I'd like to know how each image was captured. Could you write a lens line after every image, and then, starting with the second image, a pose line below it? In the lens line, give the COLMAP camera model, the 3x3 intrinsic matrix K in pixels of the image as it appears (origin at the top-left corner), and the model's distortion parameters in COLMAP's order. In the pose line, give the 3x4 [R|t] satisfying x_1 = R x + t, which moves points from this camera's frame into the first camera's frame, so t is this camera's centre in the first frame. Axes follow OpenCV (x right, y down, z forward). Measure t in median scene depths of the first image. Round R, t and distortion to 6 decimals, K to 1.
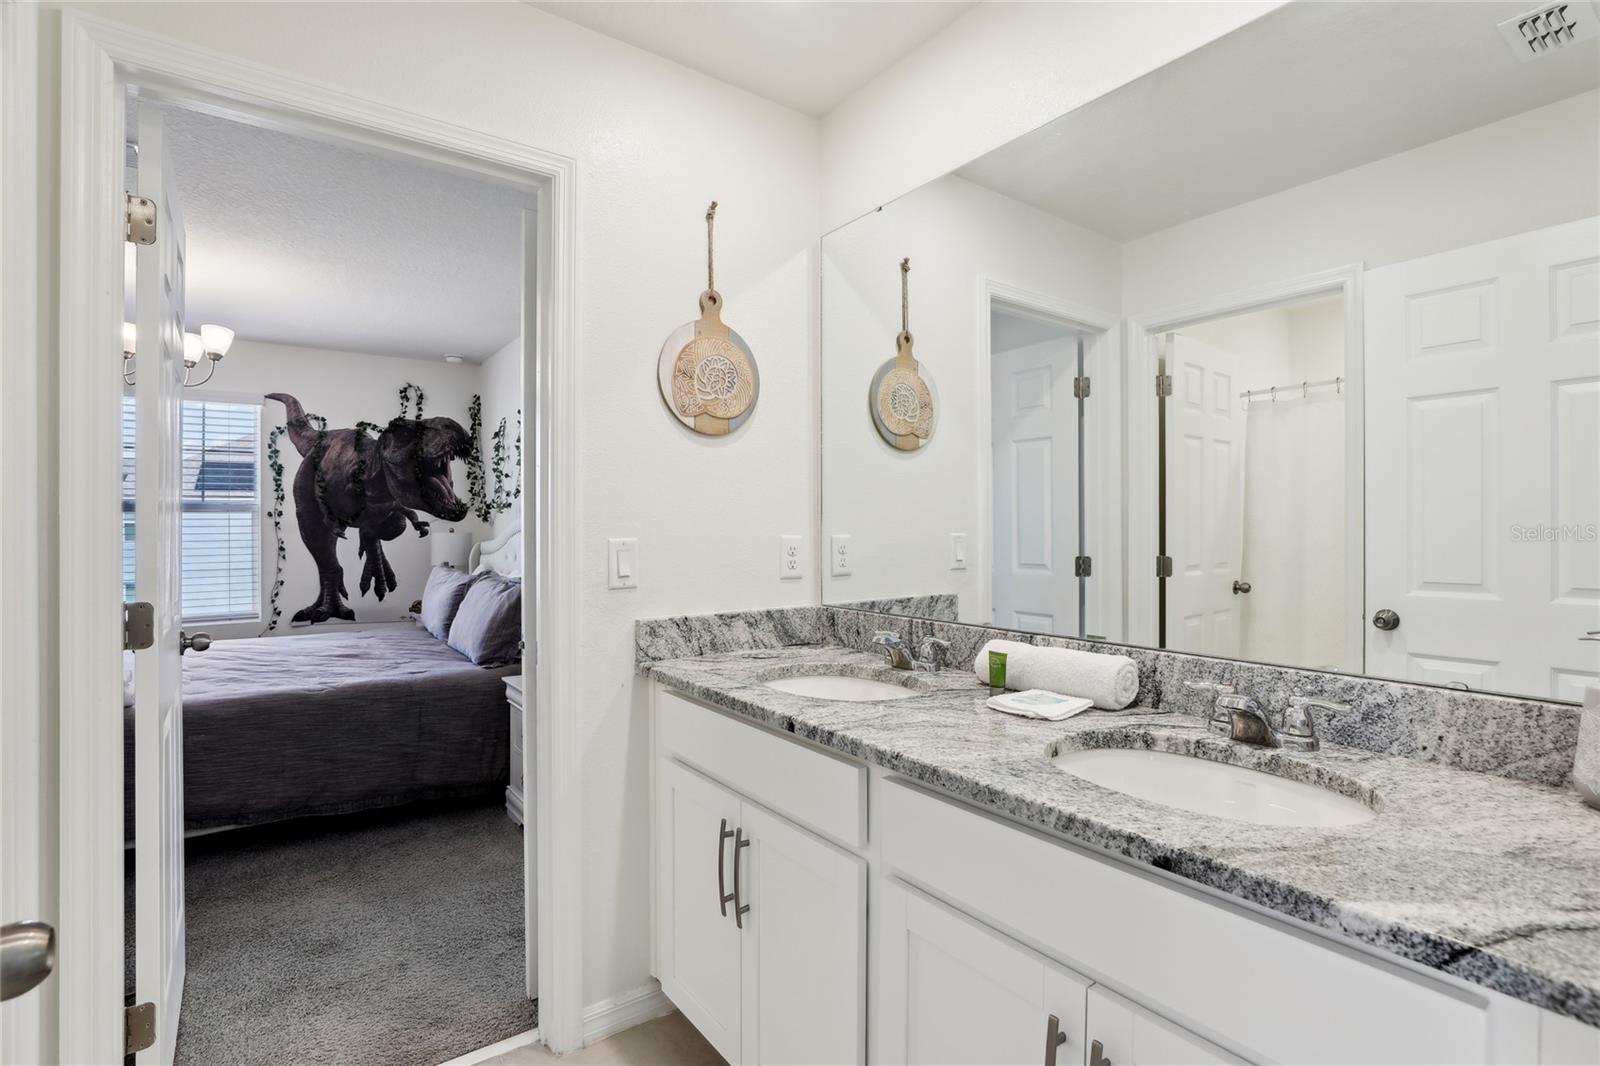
lens RADIAL K [[744.8, 0, 798.7], [0, 744.8, 525.6], [0, 0, 1]] dist [-0.034529, 0.004430]
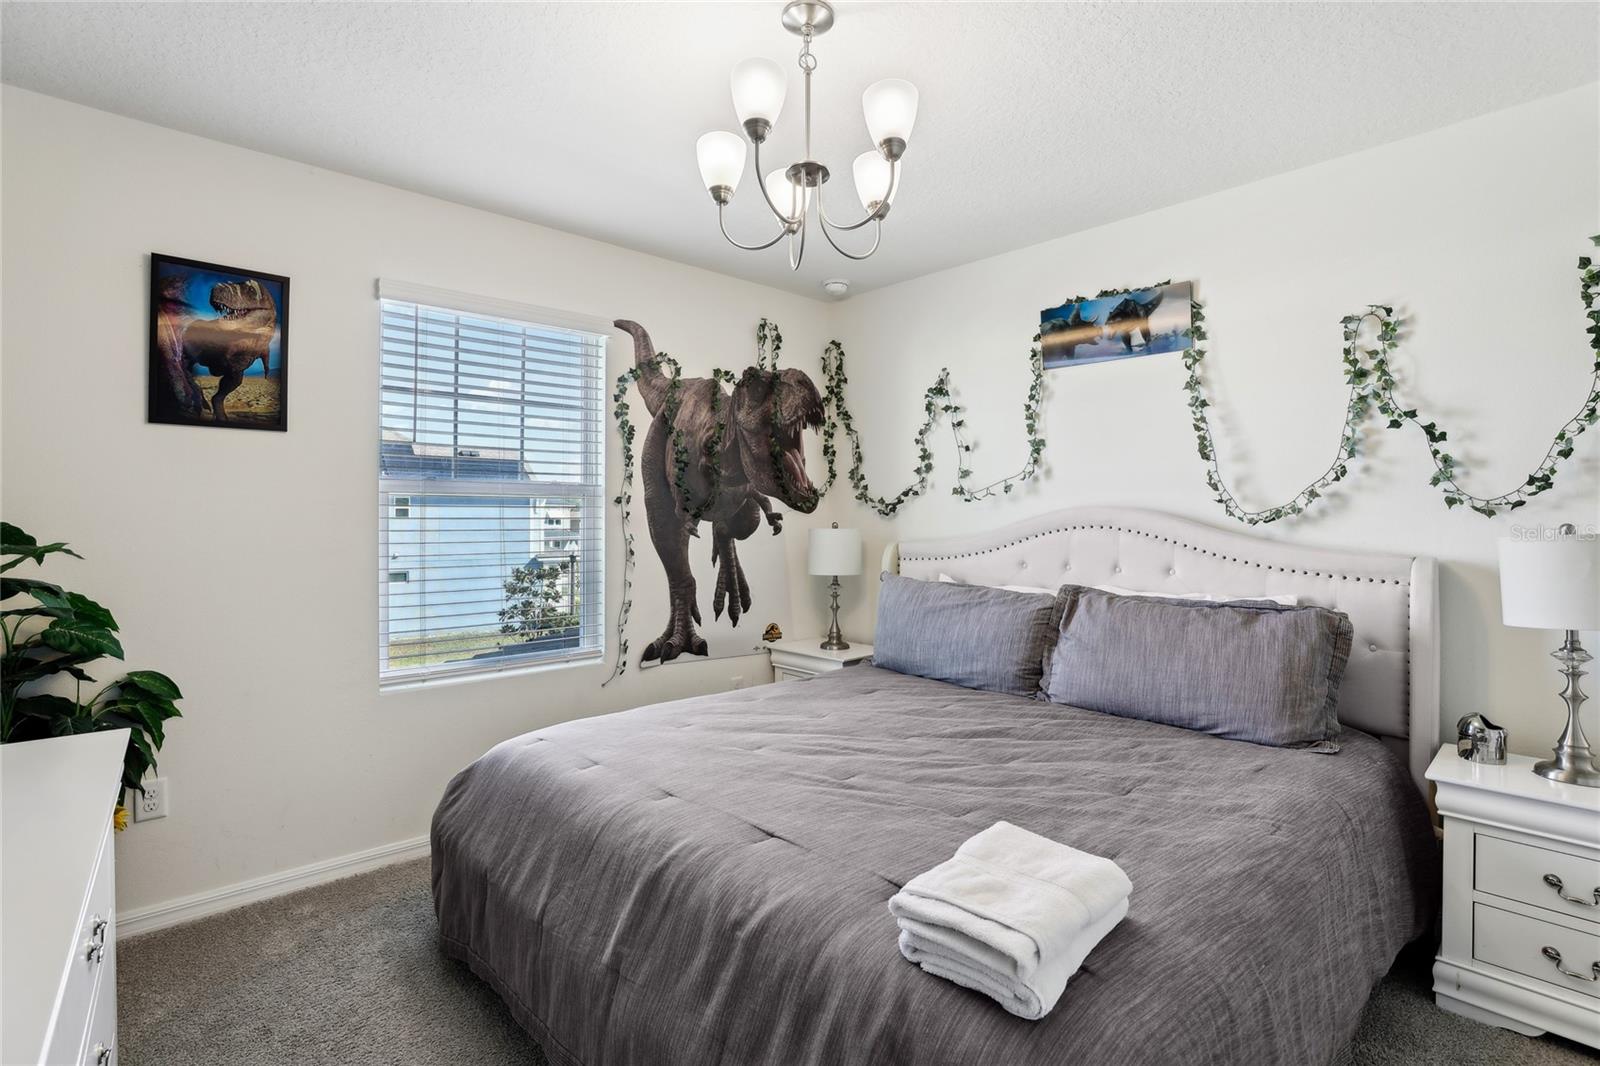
lens RADIAL K [[744.8, 0, 803.5], [0, 744.8, 510.1], [0, 0, 1]] dist [-0.034529, 0.004430]
pose [[0.994814, 0.005187, 0.101575, -0.584108], [-0.003500, 0.999853, -0.016780, 0.003813], [-0.101647, 0.016337, 0.994686, 0.294360]]
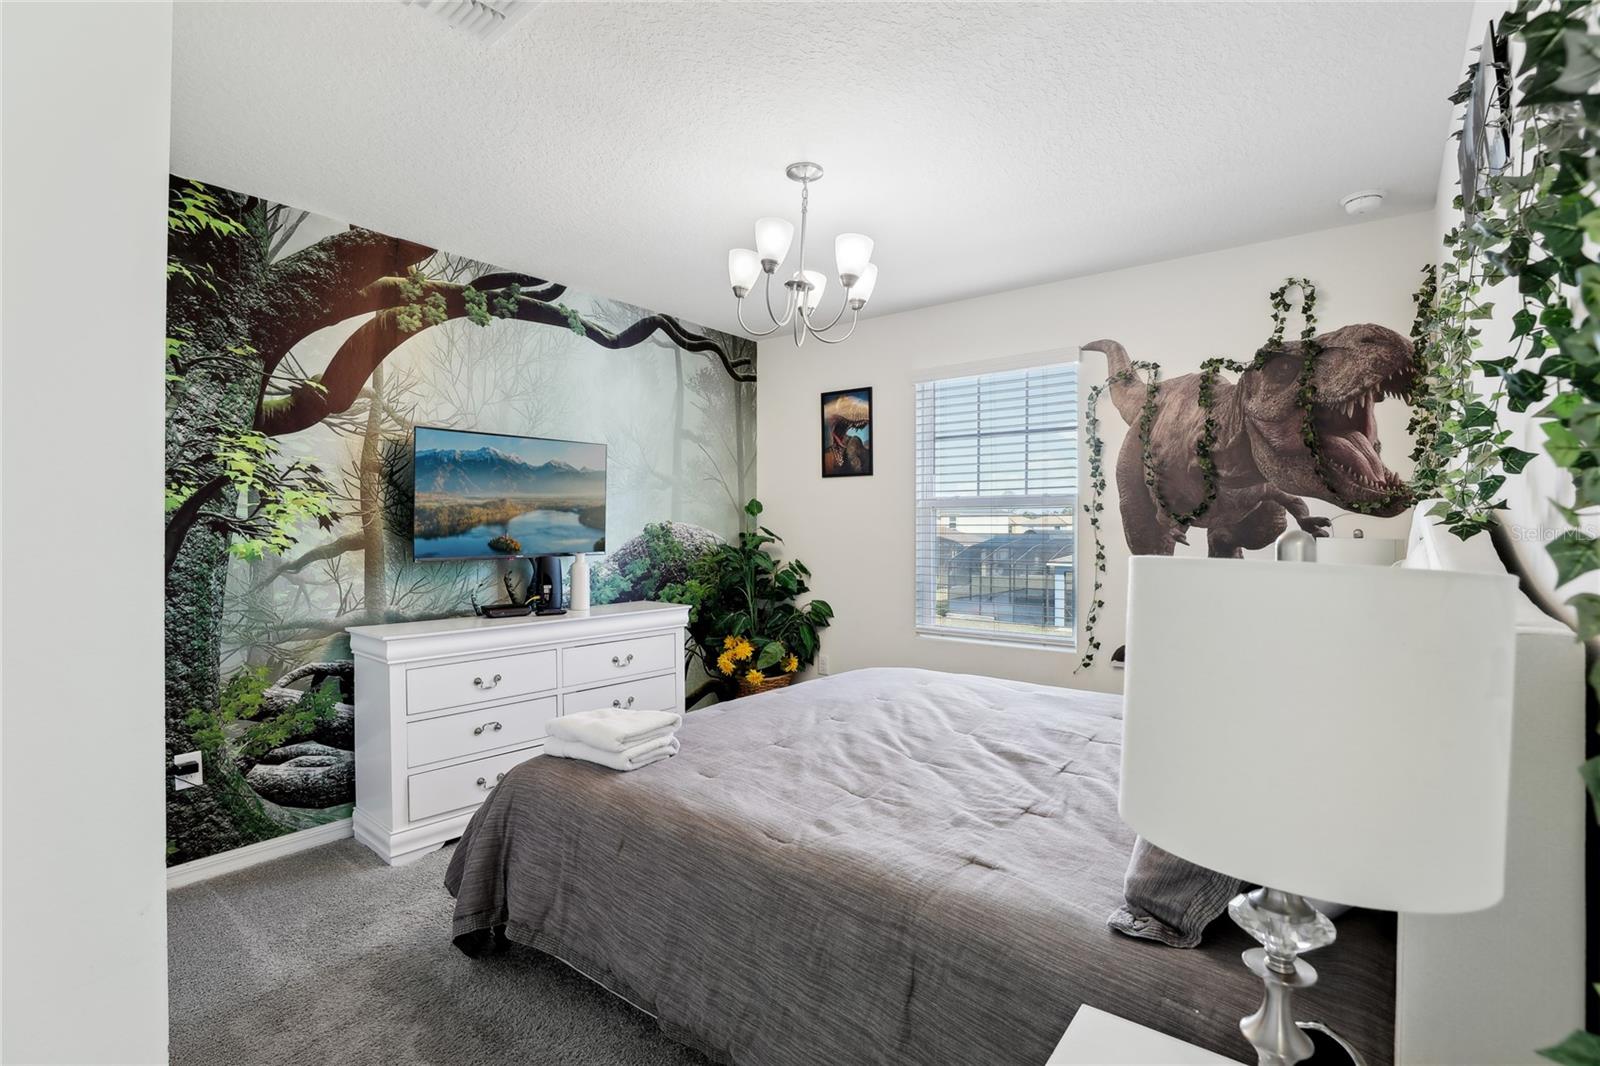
lens RADIAL K [[744.8, 0, 808.0], [0, 744.8, 528.5], [0, 0, 1]] dist [-0.034529, 0.004430]
pose [[0.278701, 0.006460, -0.960356, -0.084583], [-0.002825, 0.999979, 0.005907, 0.000836], [0.960374, 0.001067, 0.278713, 0.494324]]
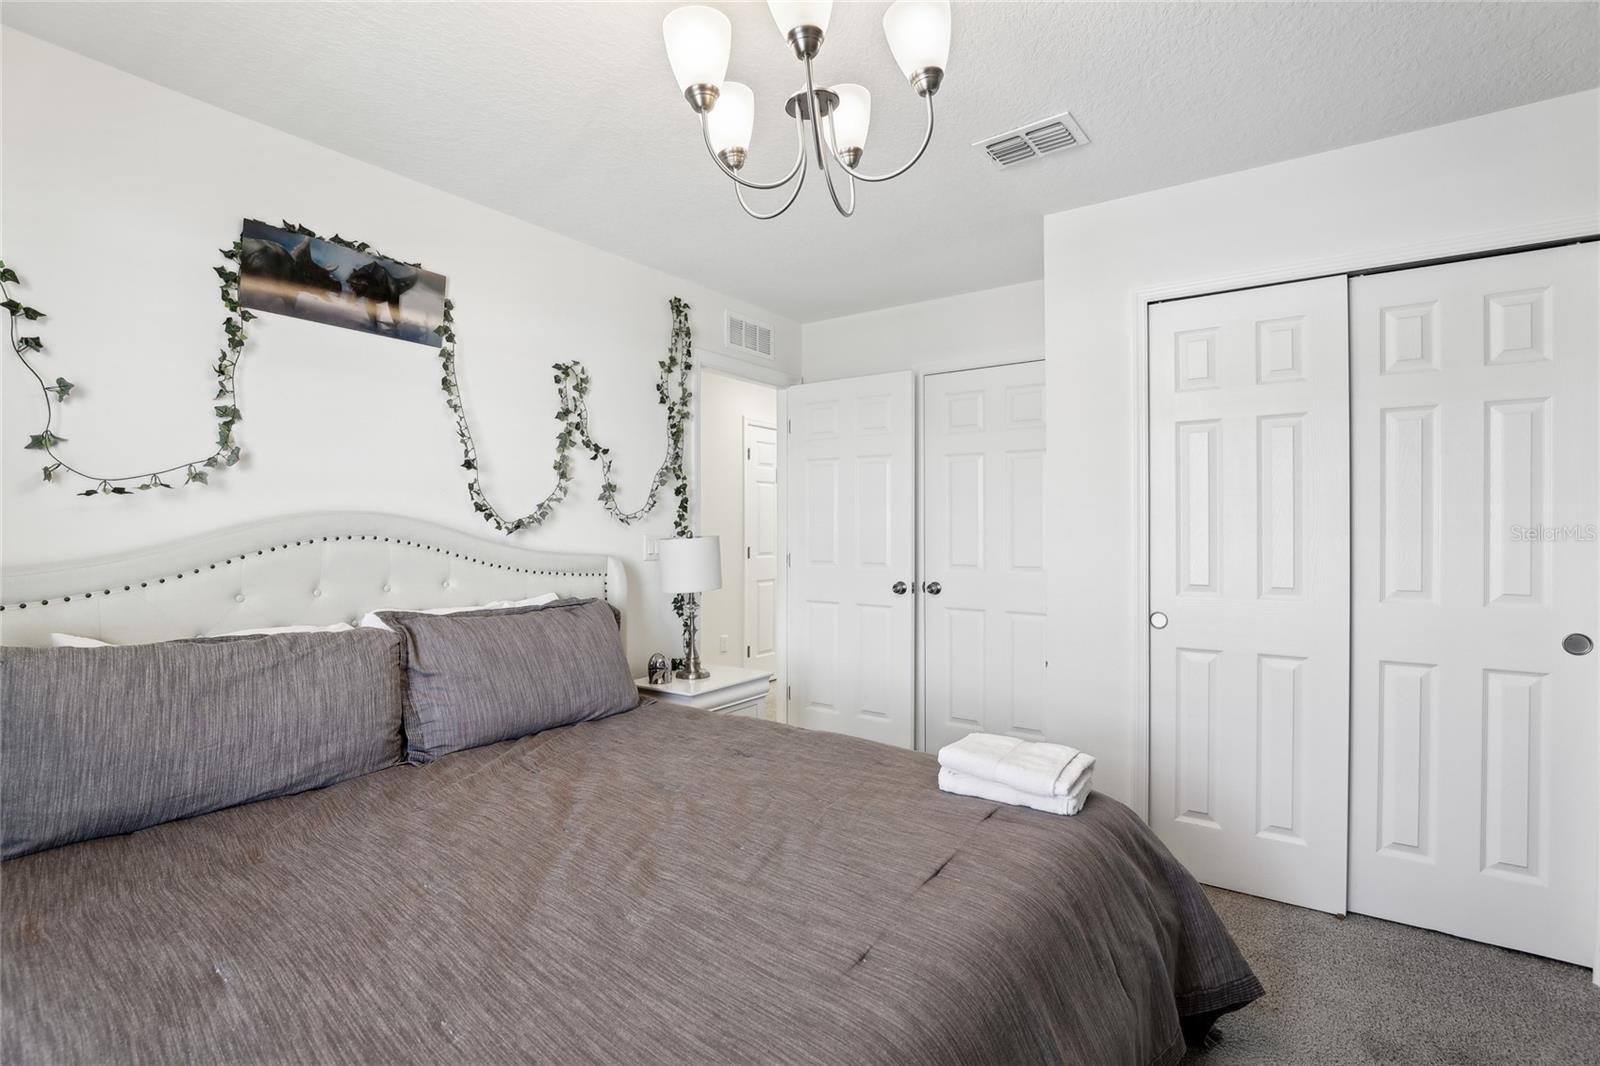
lens RADIAL K [[744.8, 0, 797.1], [0, 744.8, 528.9], [0, 0, 1]] dist [-0.034529, 0.004430]
pose [[-0.289610, 0.002470, 0.957142, -0.804761], [0.004729, 0.999988, -0.001149, 0.002875], [-0.957133, 0.004193, -0.289618, 0.708292]]
